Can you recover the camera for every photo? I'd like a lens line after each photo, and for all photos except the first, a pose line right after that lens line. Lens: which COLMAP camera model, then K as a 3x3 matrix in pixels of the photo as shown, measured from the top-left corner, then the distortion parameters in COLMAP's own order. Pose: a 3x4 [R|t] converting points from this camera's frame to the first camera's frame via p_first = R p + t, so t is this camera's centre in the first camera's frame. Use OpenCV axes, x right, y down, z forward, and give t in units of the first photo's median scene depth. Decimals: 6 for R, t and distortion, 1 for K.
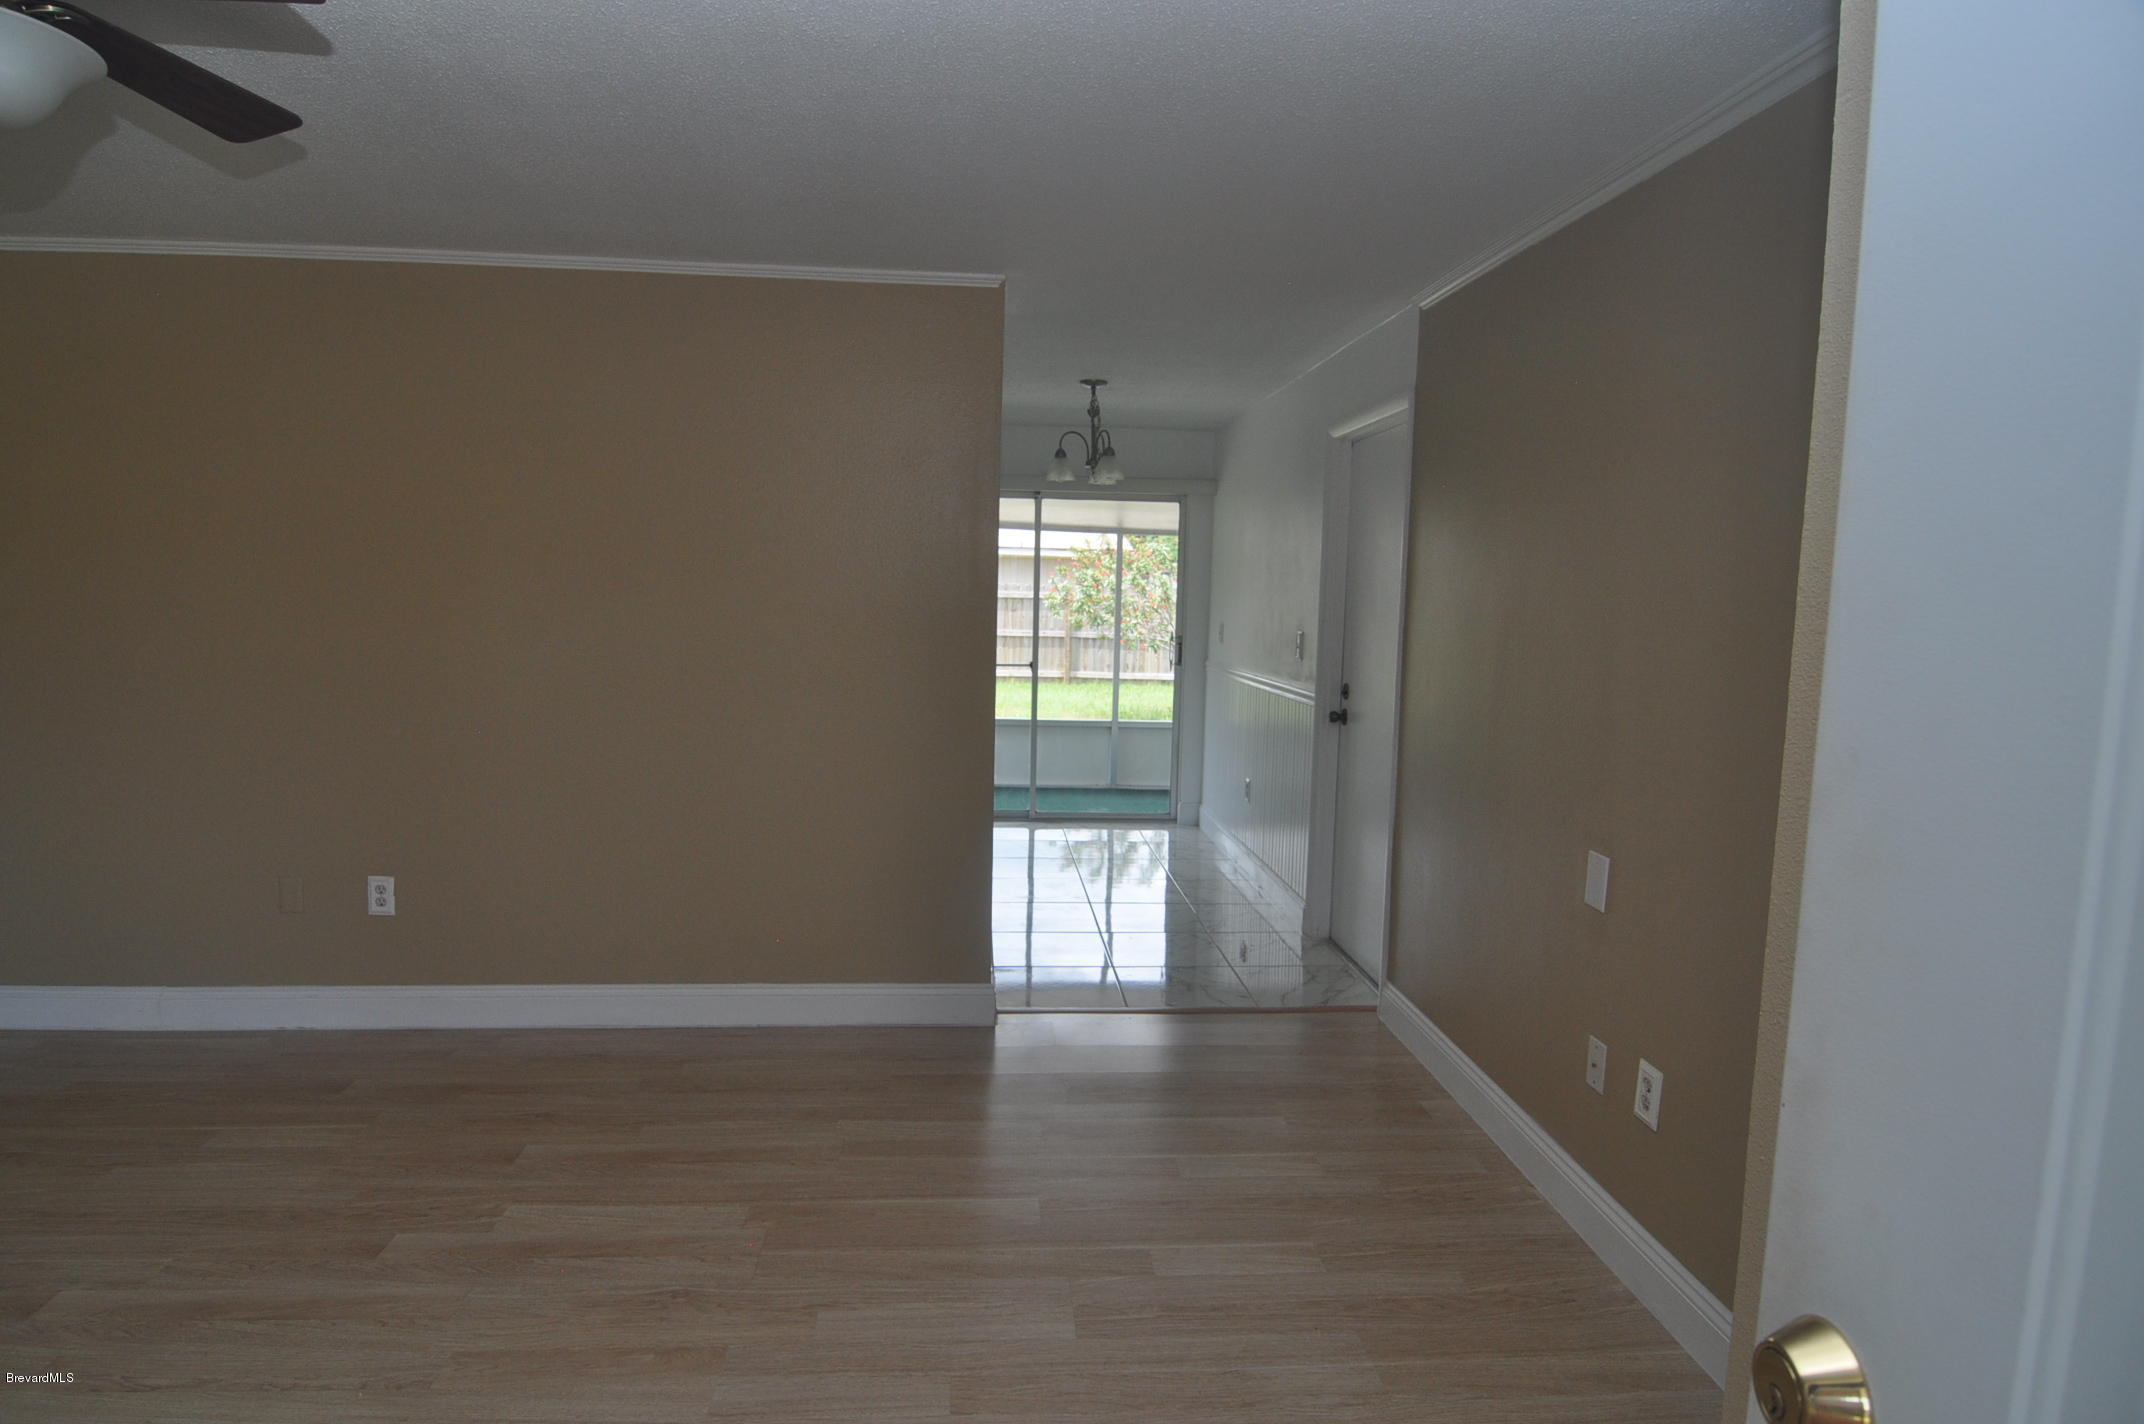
lens RADIAL K [[1148.9, 0, 1063.6], [0, 1148.9, 714.1], [0, 0, 1]] dist [-0.006576, -0.012503]
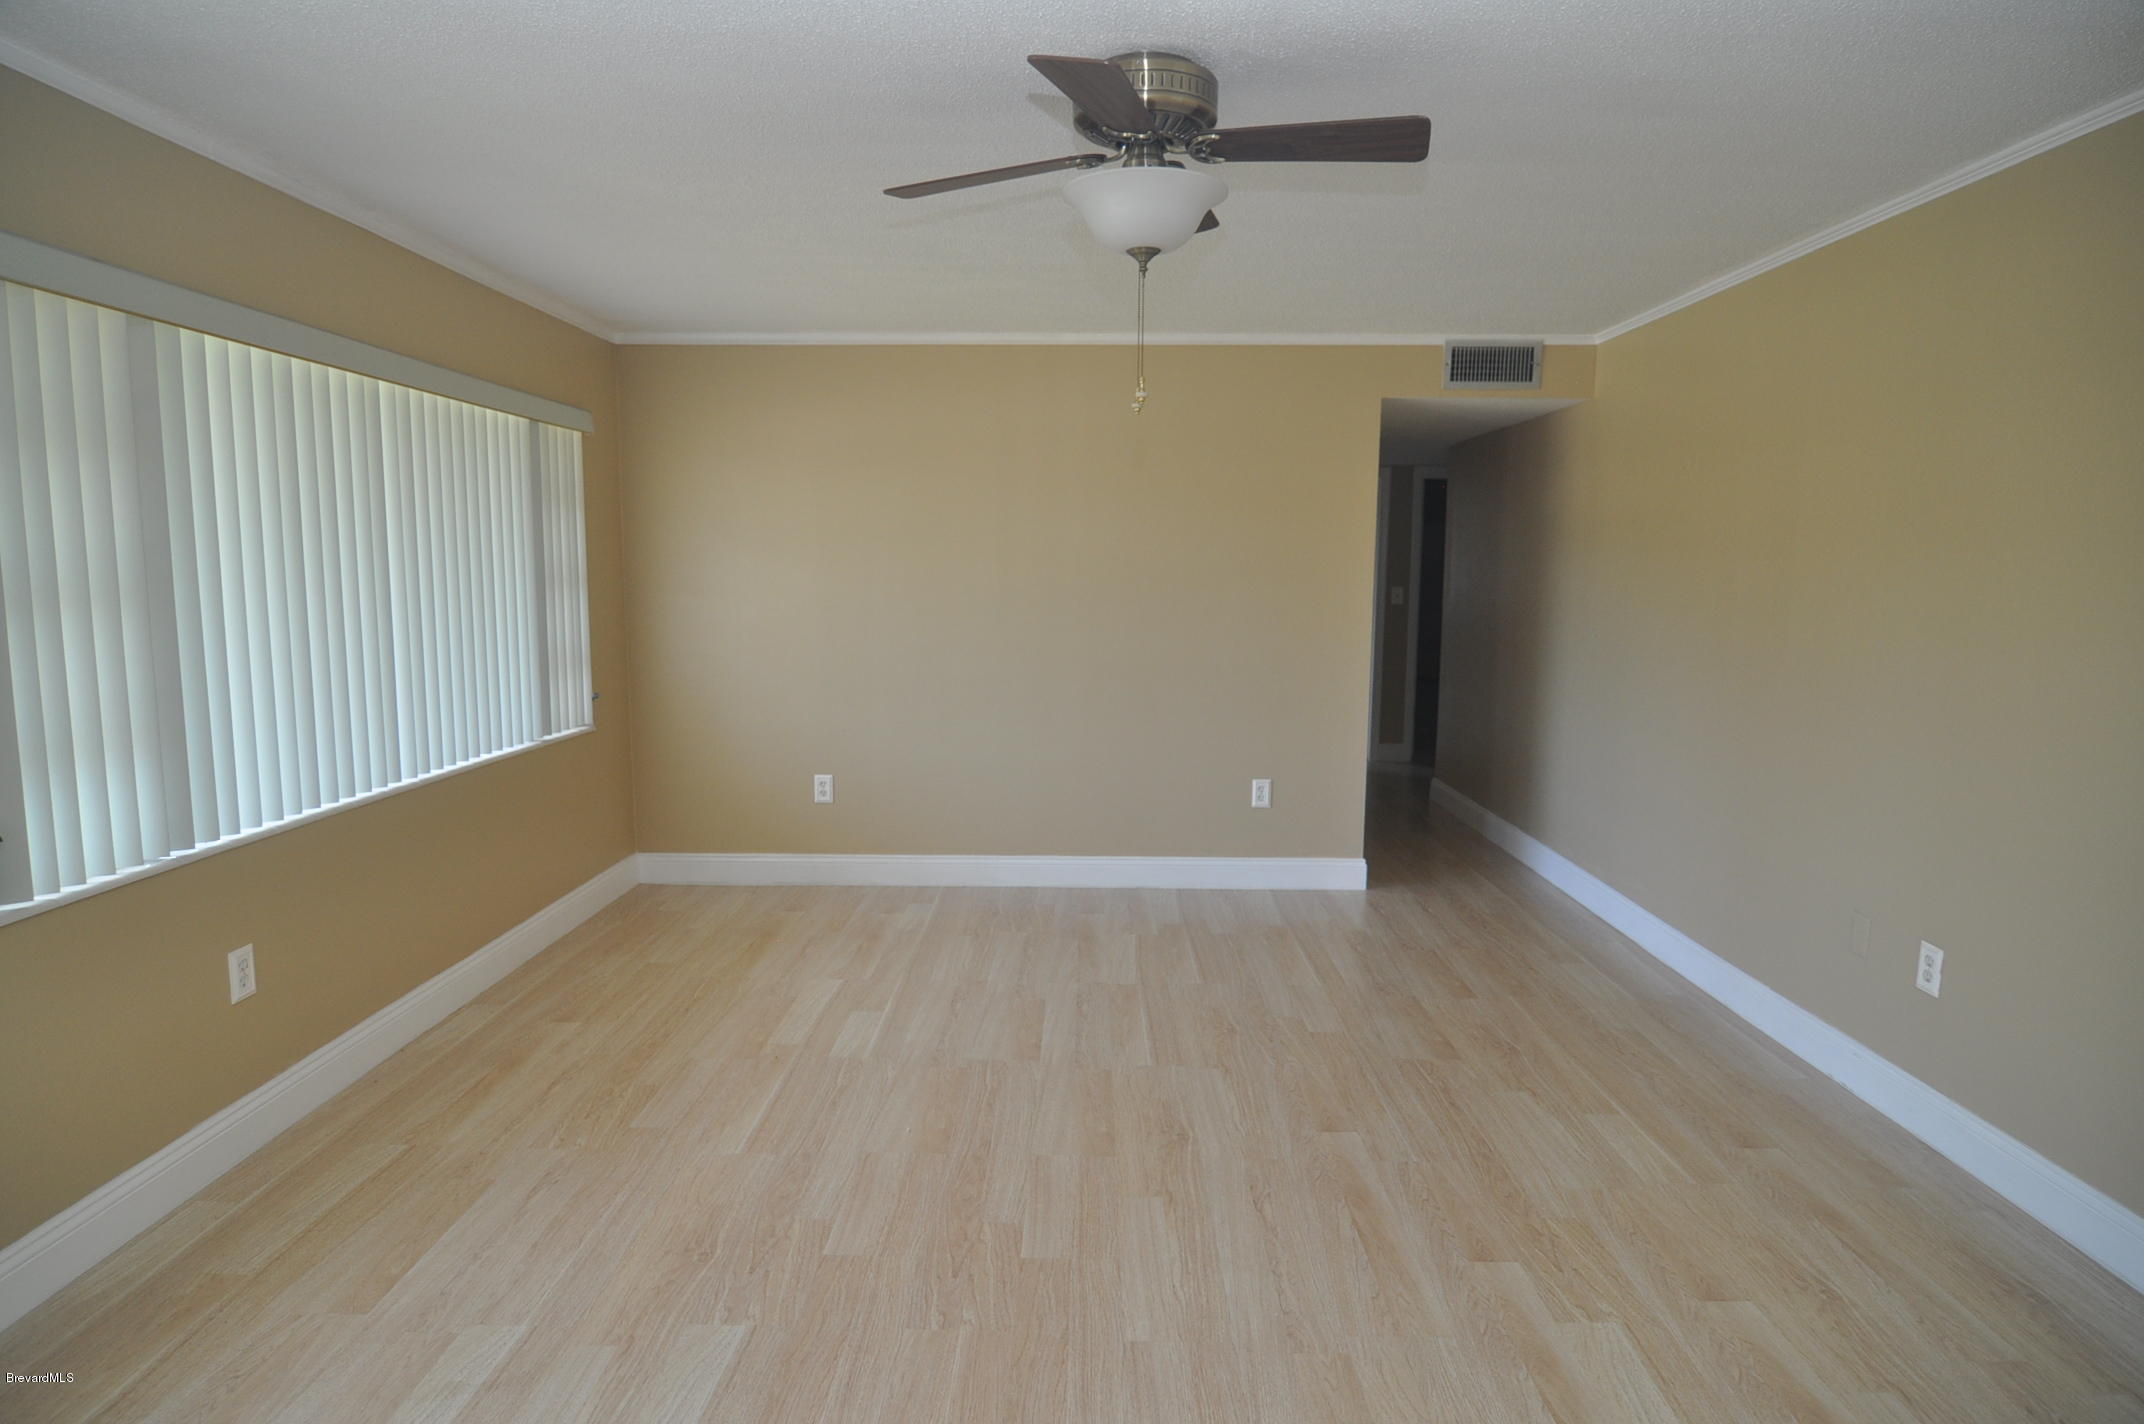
lens RADIAL K [[1148.9, 0, 1063.6], [0, 1148.9, 714.1], [0, 0, 1]] dist [-0.006576, -0.012503]
pose [[-0.113622, 0.092398, -0.989218, 0.332358], [-0.106492, 0.988797, 0.104590, -0.048075], [0.987800, 0.117228, -0.102509, 0.637038]]
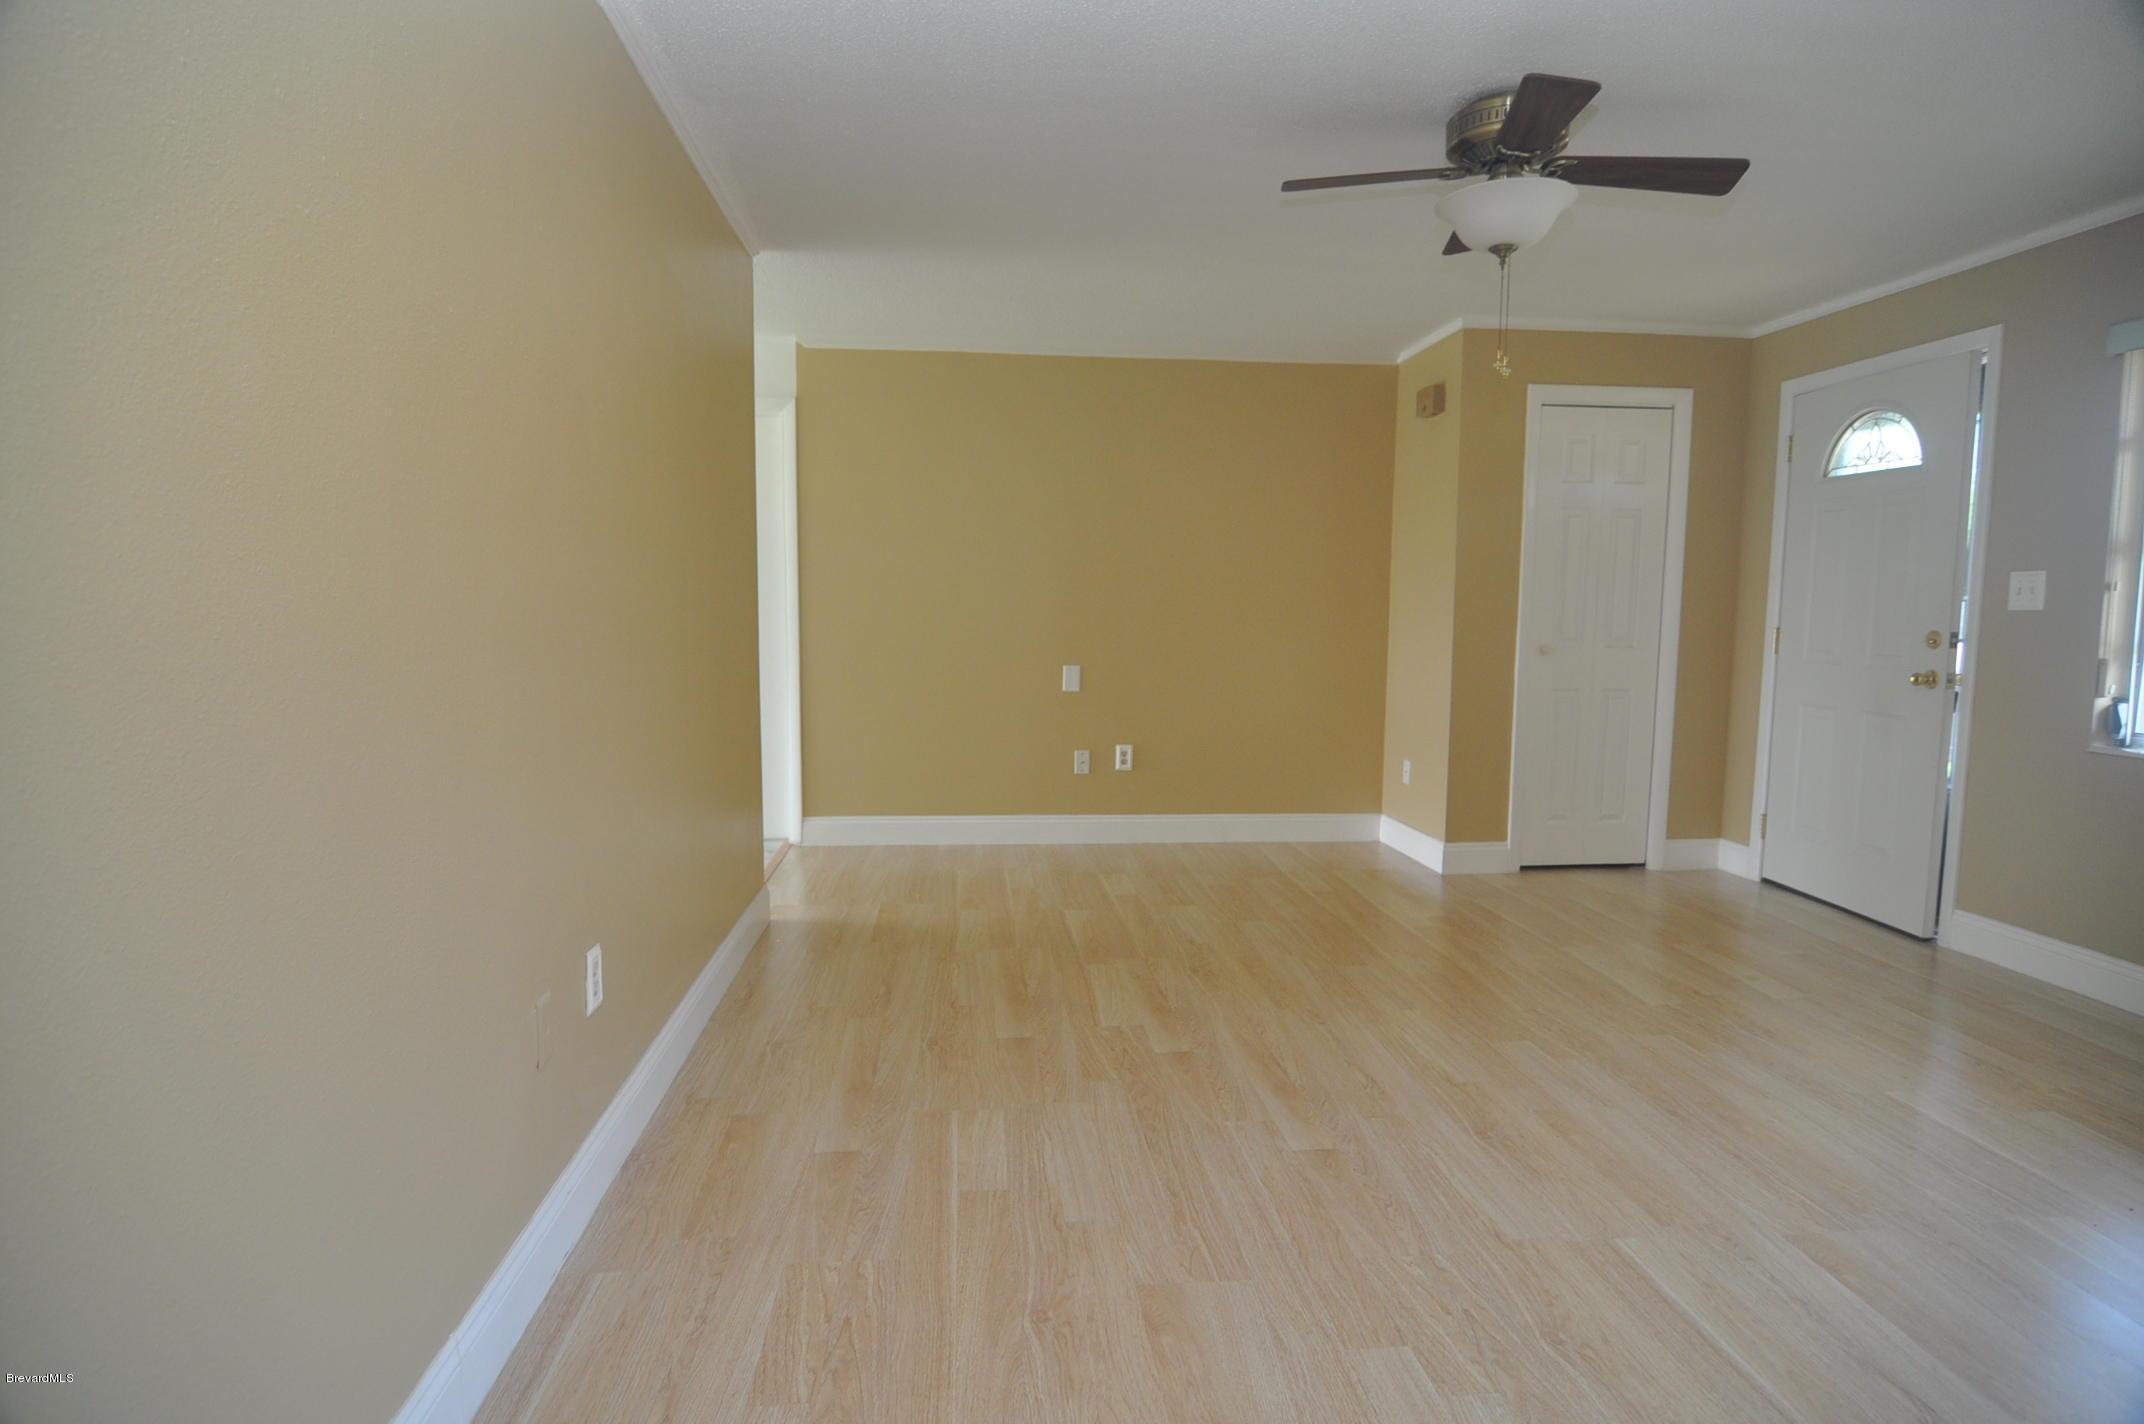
lens RADIAL K [[1148.9, 0, 1063.6], [0, 1148.9, 714.1], [0, 0, 1]] dist [-0.006576, -0.012503]
pose [[-0.001360, -0.124994, 0.992157, -1.644907], [0.090198, 0.988098, 0.124606, -0.052013], [-0.995923, 0.089660, 0.009930, 0.996504]]
